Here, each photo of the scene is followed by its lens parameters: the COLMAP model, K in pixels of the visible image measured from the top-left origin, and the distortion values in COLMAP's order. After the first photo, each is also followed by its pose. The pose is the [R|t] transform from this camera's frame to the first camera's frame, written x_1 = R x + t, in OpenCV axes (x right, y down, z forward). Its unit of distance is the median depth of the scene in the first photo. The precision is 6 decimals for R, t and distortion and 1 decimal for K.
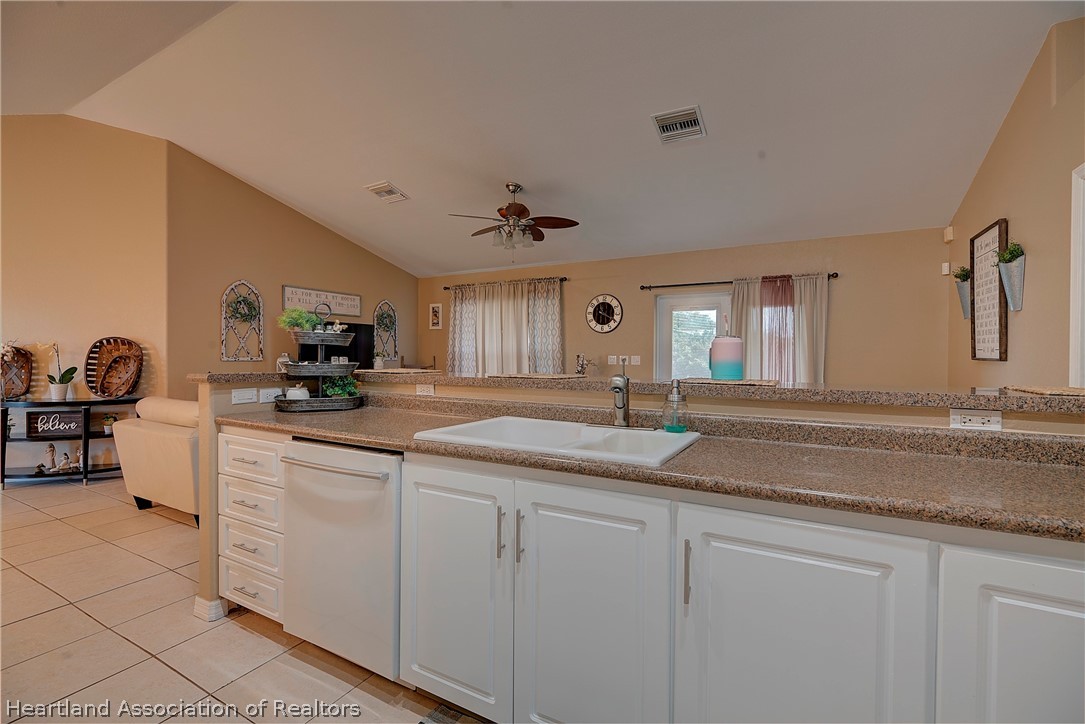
lens RADIAL K [[480.7, 0, 542.6], [0, 480.7, 360.1], [0, 0, 1]] dist [-0.002909, 0.000725]
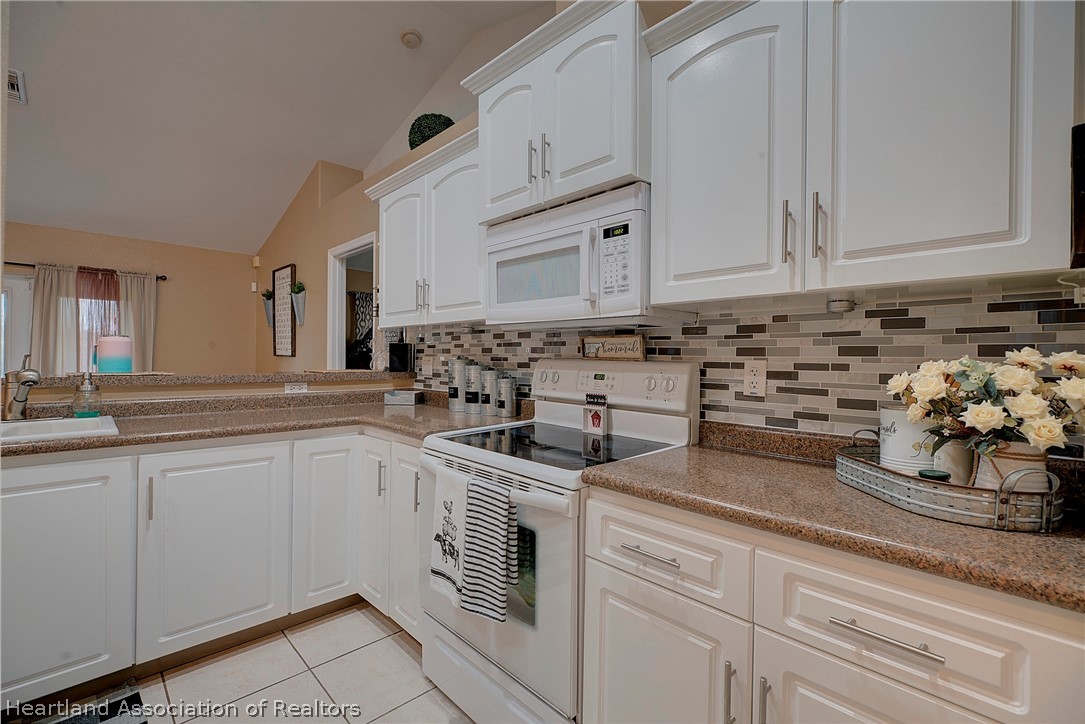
lens RADIAL K [[480.7, 0, 542.6], [0, 480.7, 360.1], [0, 0, 1]] dist [-0.002909, 0.000725]
pose [[0.294804, -0.006939, 0.955533, -0.227988], [-0.000305, 0.999973, 0.007356, 0.000546], [-0.955558, -0.002460, 0.294794, -0.178644]]
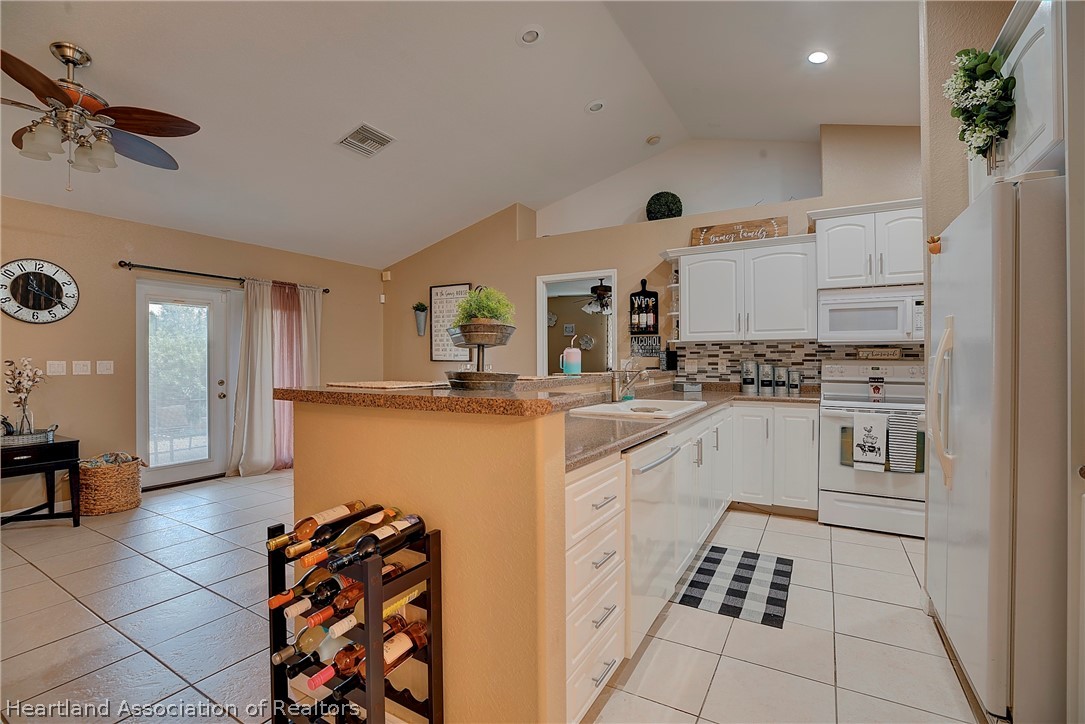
lens RADIAL K [[489.1, 0, 544.6], [0, 489.1, 359.6], [0, 0, 1]] dist [-0.043258, 0.013812]
pose [[0.021064, -0.006654, 0.999756, -0.742153], [0.012298, 0.999904, 0.006396, -0.011447], [-0.999702, 0.012161, 0.021144, 0.576169]]
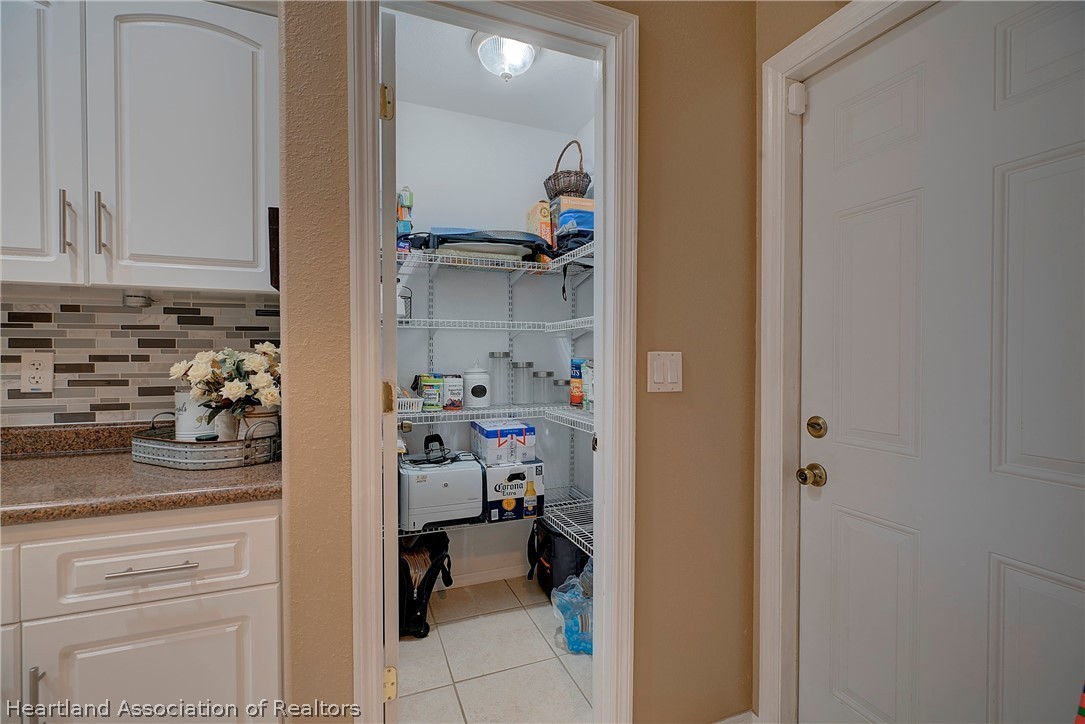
lens RADIAL K [[480.7, 0, 542.6], [0, 480.7, 360.1], [0, 0, 1]] dist [-0.002909, 0.000725]
pose [[-0.773130, -0.014998, 0.634070, -0.314863], [0.001475, 0.999675, 0.025445, 0.000659], [-0.634246, 0.020608, -0.772857, -0.192735]]
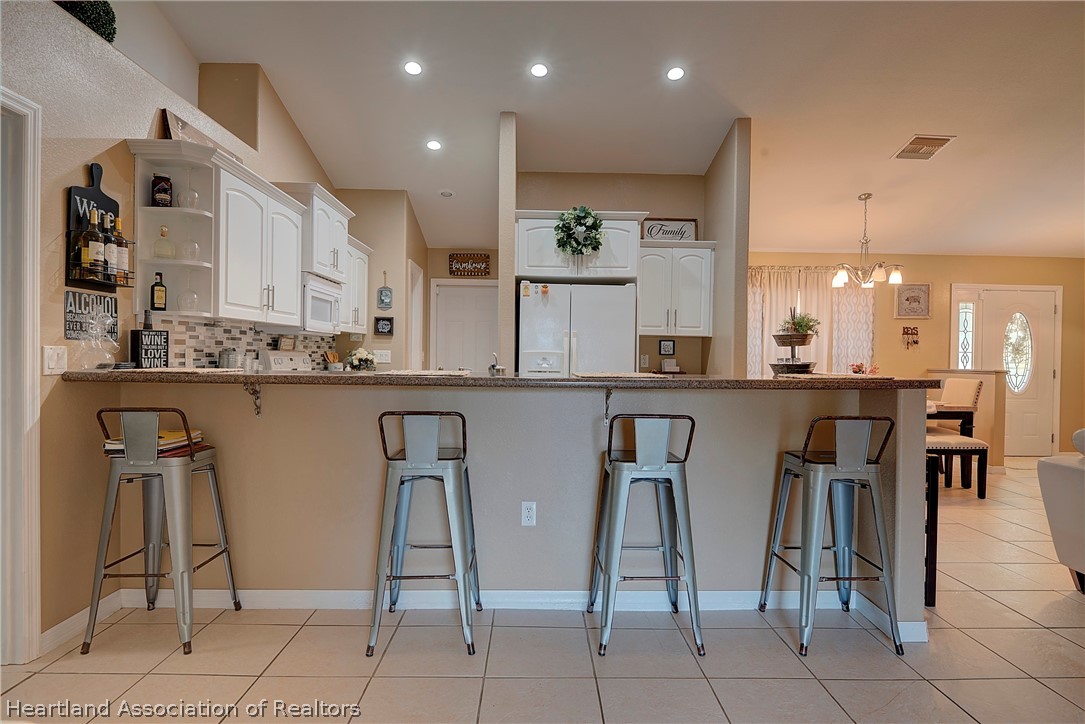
lens RADIAL K [[588.8, 0, 542.5], [0, 588.8, 362.0], [0, 0, 1]] dist [0.003814, 0.000601]
pose [[-0.862044, -0.007613, -0.506776, 0.432179], [-0.020747, 0.999579, 0.020276, -0.007188], [0.506409, 0.027992, -0.861839, 1.189000]]
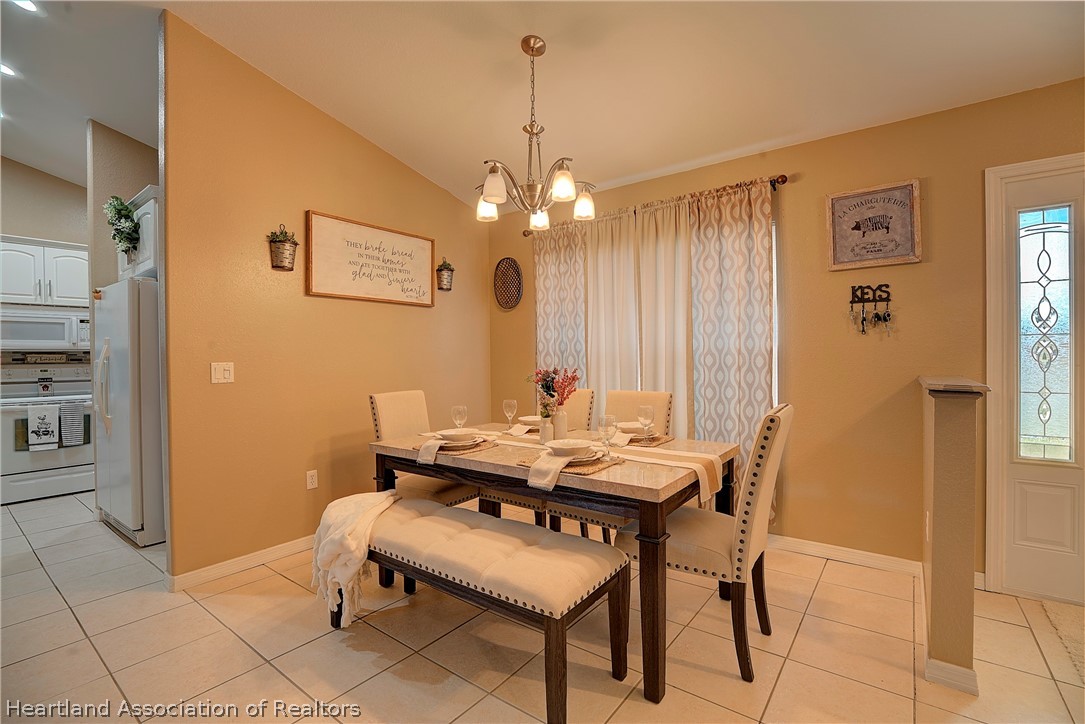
lens RADIAL K [[489.1, 0, 544.6], [0, 489.1, 359.6], [0, 0, 1]] dist [-0.043258, 0.013812]
pose [[-0.989916, 0.008724, 0.141387, -1.164764], [0.011396, 0.999771, 0.018096, -0.013990], [-0.141196, 0.019525, -0.989789, 0.925761]]
